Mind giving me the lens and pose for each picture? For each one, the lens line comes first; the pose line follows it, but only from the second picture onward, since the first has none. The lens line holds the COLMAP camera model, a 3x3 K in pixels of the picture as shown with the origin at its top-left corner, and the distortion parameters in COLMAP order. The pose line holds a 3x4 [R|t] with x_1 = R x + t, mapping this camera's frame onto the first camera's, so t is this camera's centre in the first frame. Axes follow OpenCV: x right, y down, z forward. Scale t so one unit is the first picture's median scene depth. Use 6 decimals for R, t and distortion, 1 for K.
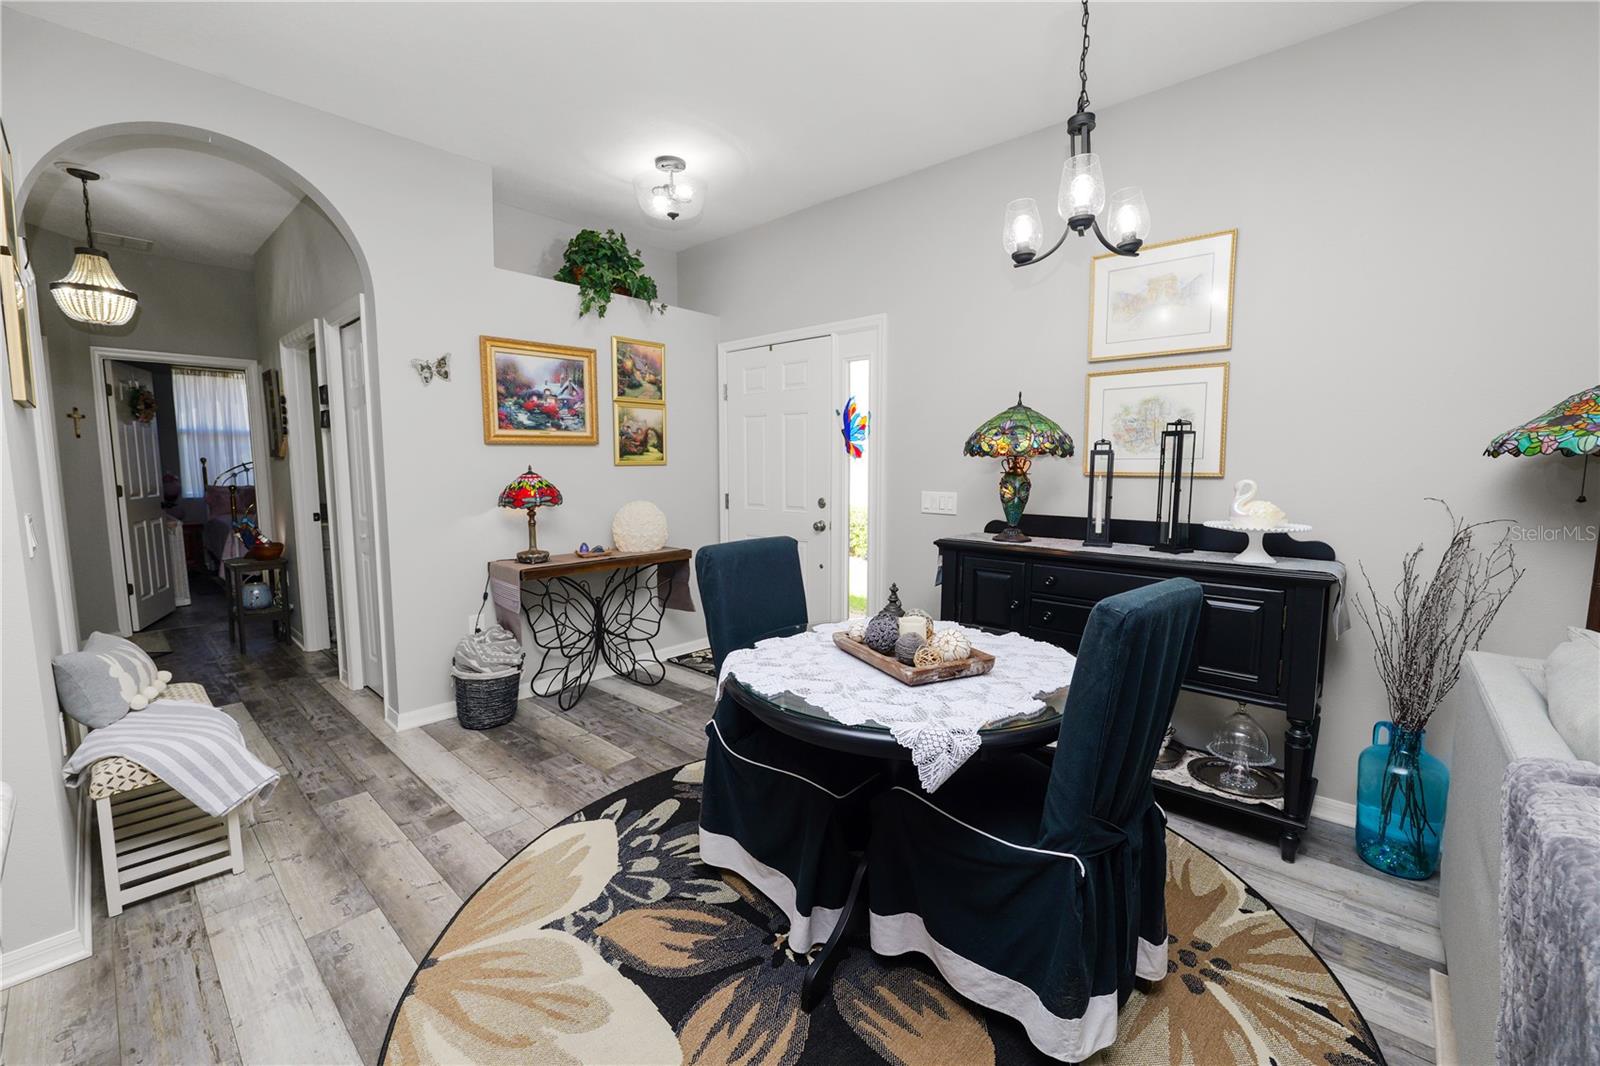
lens RADIAL K [[652.1, 0, 802.4], [0, 652.1, 528.4], [0, 0, 1]] dist [-0.012862, 0.000969]
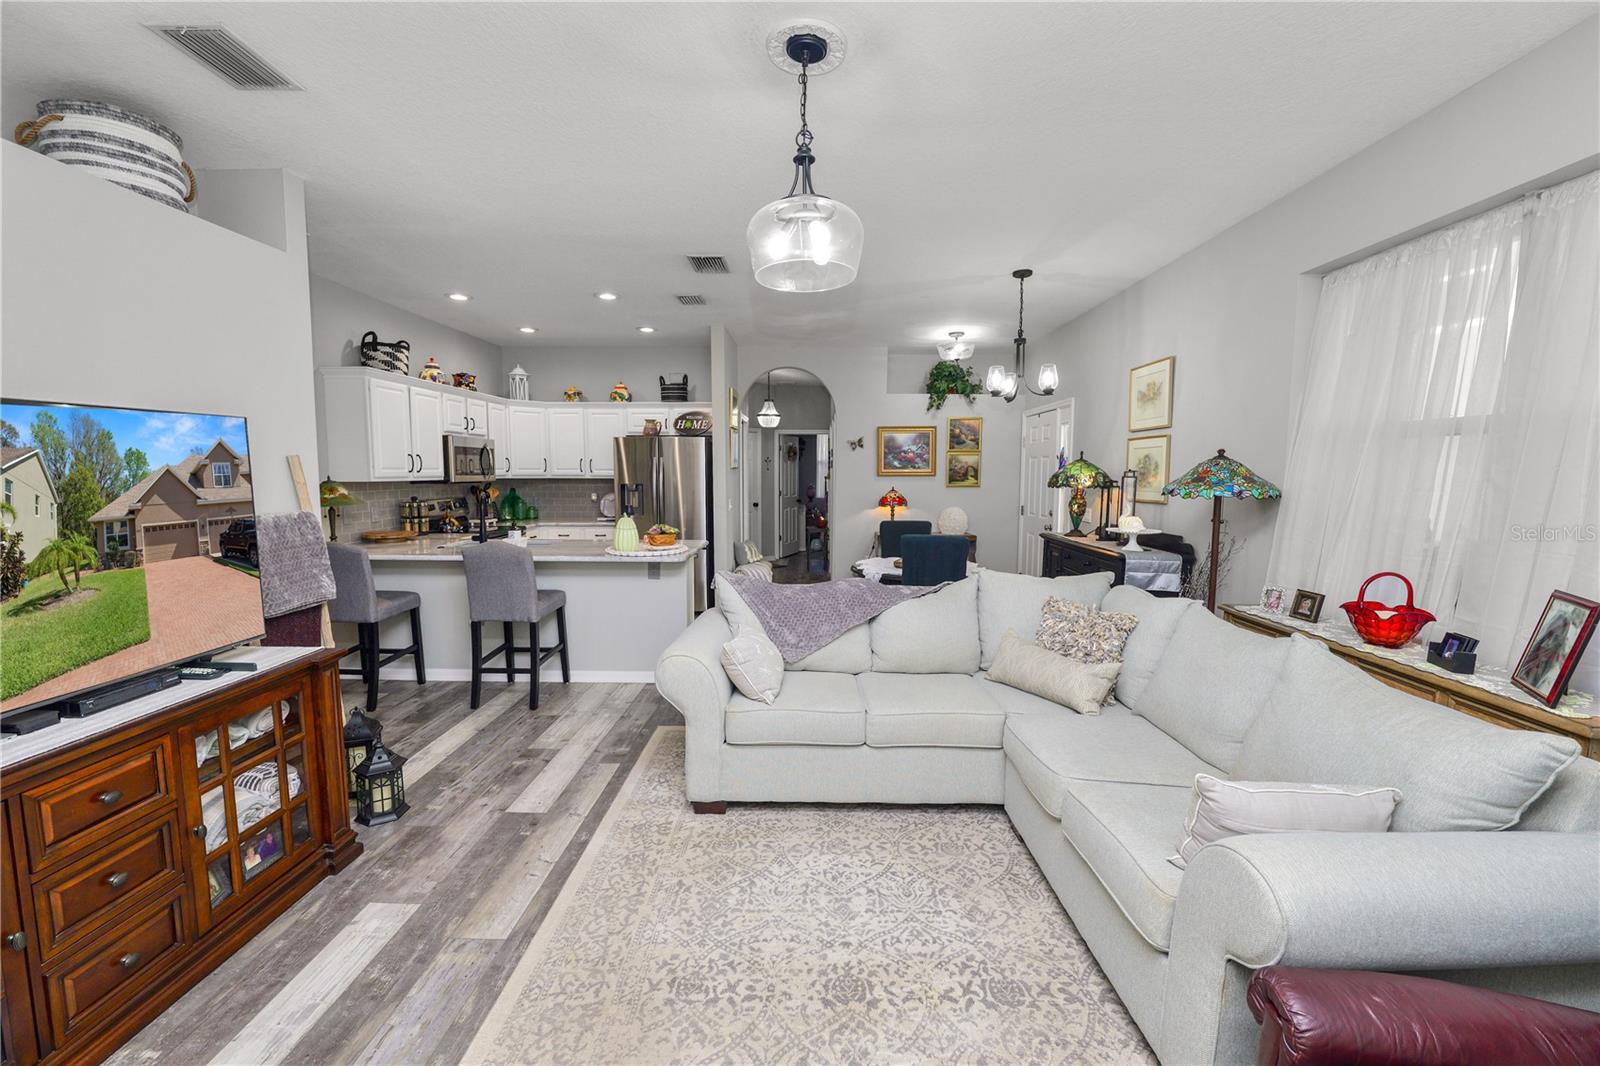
lens RADIAL K [[652.1, 0, 800.8], [0, 652.1, 531.6], [0, 0, 1]] dist [-0.012862, 0.000969]
pose [[0.651071, 0.069788, -0.755802, 1.326902], [-0.080353, 0.996506, 0.022795, 0.030208], [0.754752, 0.045890, 0.654404, -0.792501]]
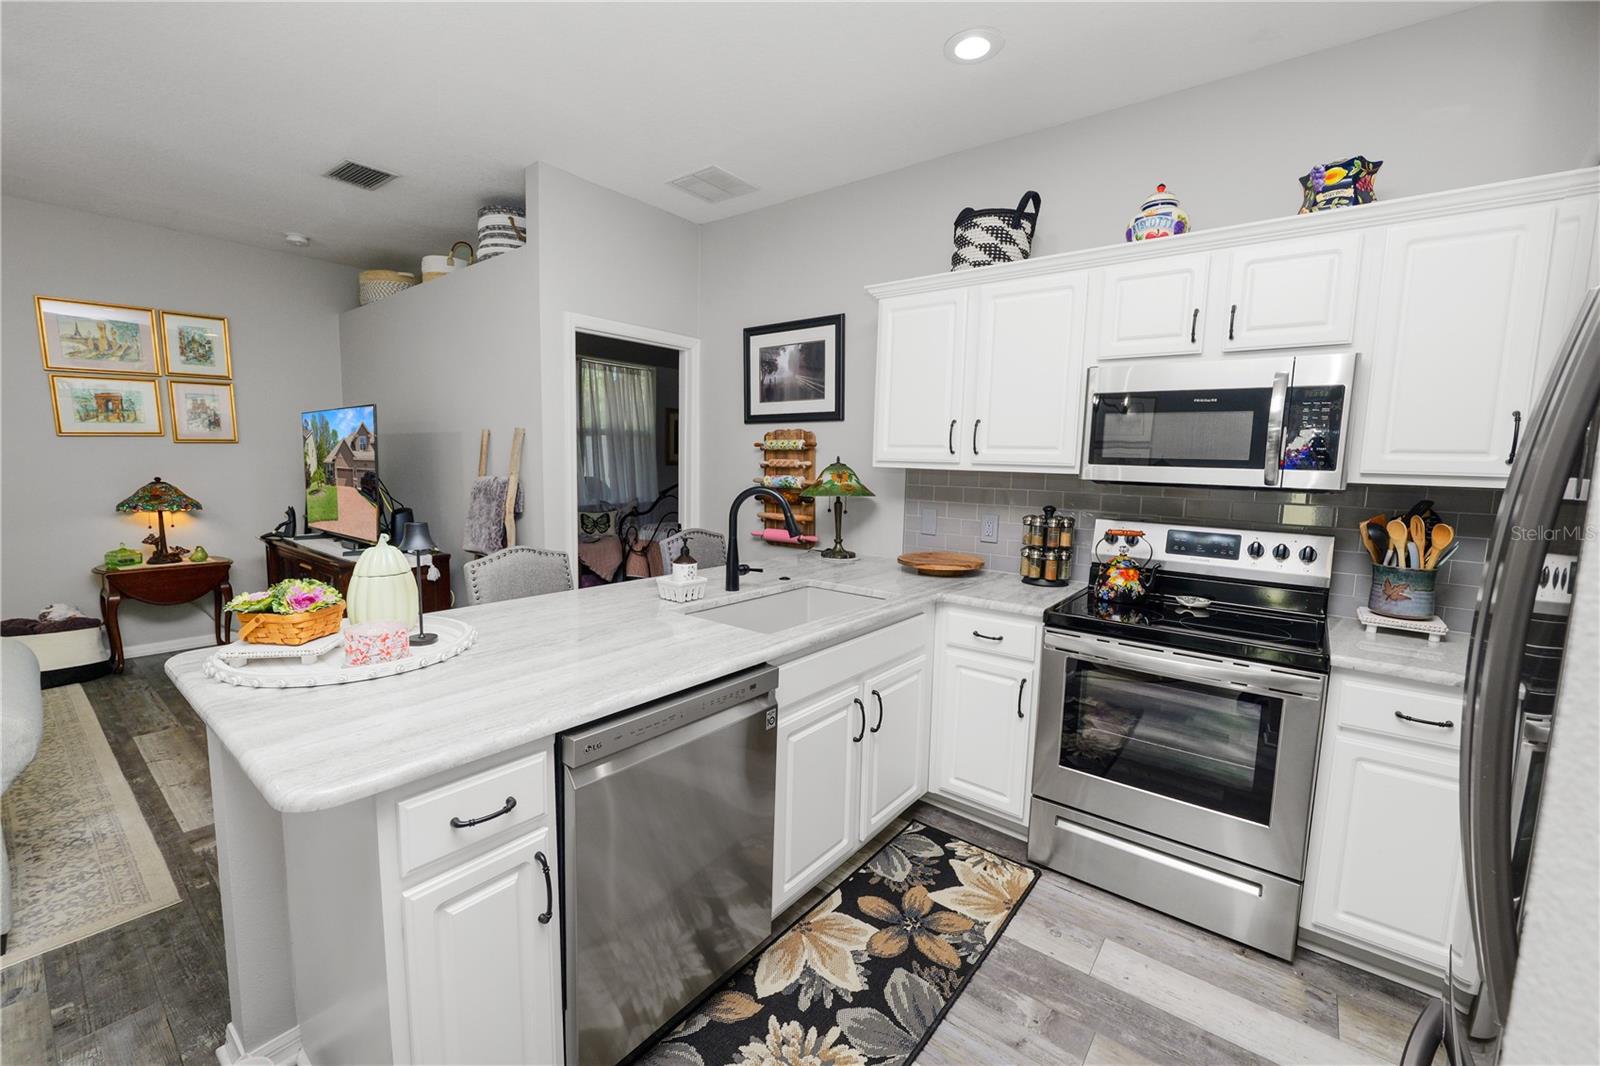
lens RADIAL K [[652.1, 0, 798.0], [0, 652.1, 530.0], [0, 0, 1]] dist [-0.012862, 0.000969]
pose [[-0.997748, -0.019961, -0.064040, -0.684498], [-0.033303, 0.976131, 0.214613, -0.111761], [0.058228, 0.216262, -0.974597, 0.680088]]
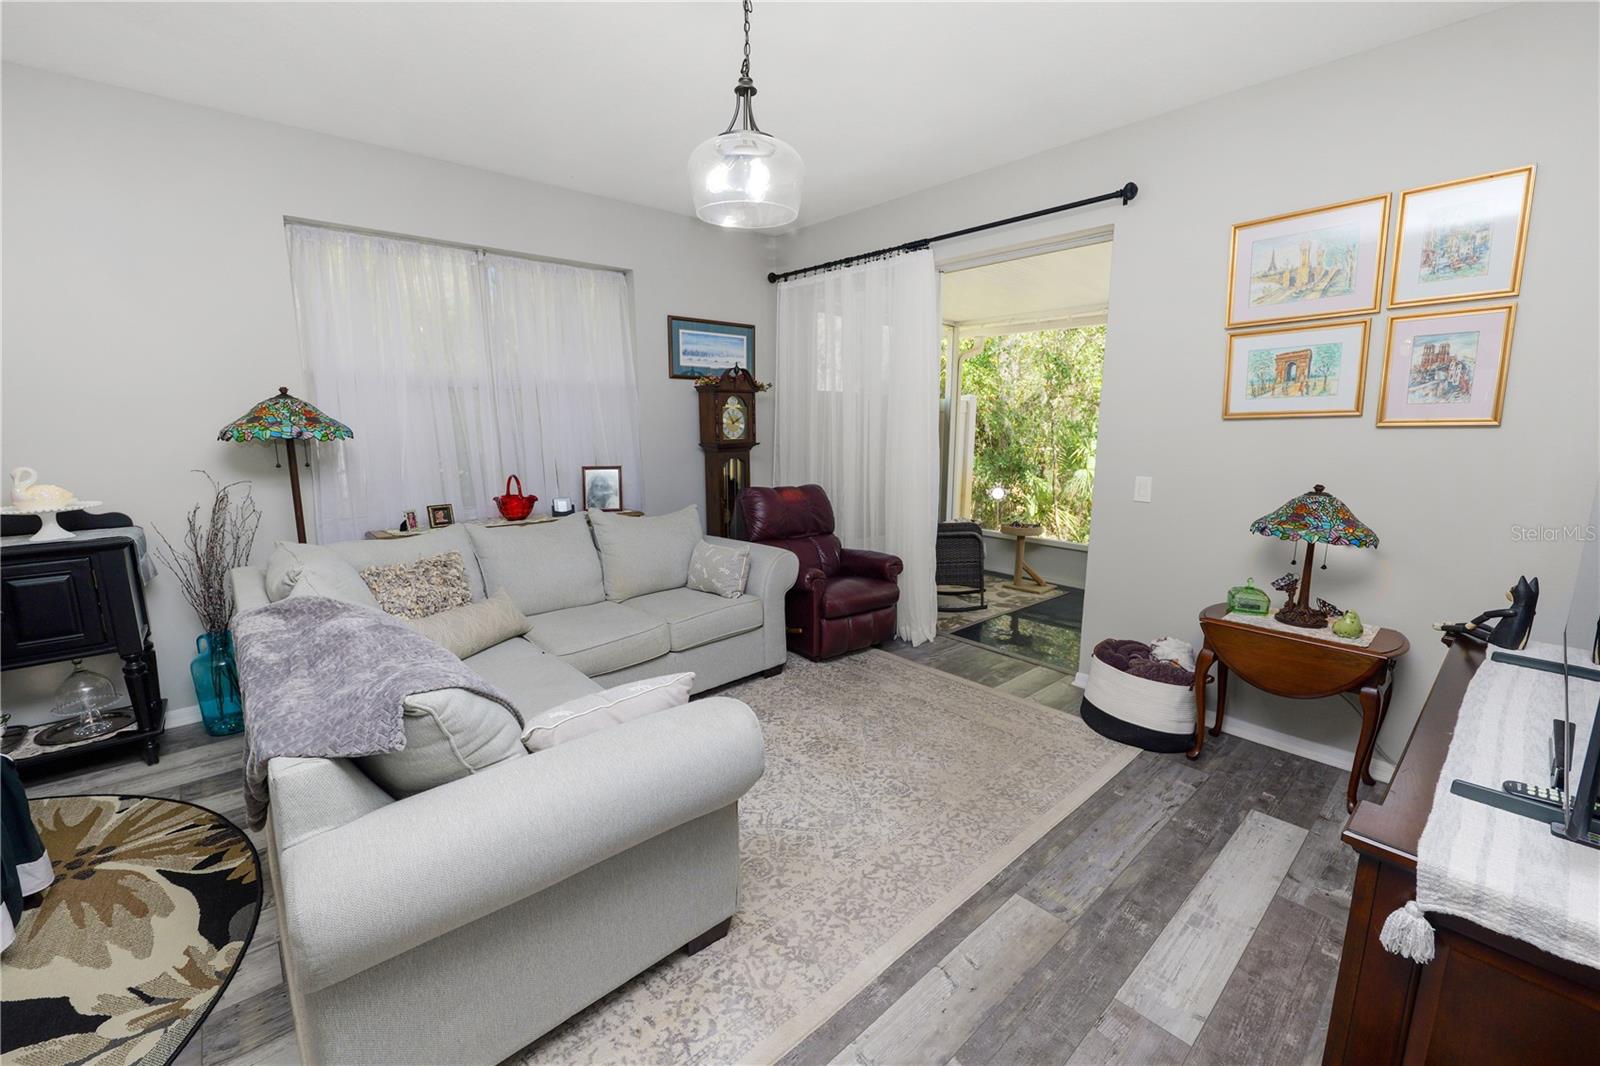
lens RADIAL K [[652.1, 0, 799.7], [0, 652.1, 529.6], [0, 0, 1]] dist [-0.012862, 0.000969]
pose [[0.111996, -0.172515, 0.978619, -0.227704], [0.102903, 0.981534, 0.161252, -0.009591], [-0.988366, 0.082643, 0.127680, -0.392931]]
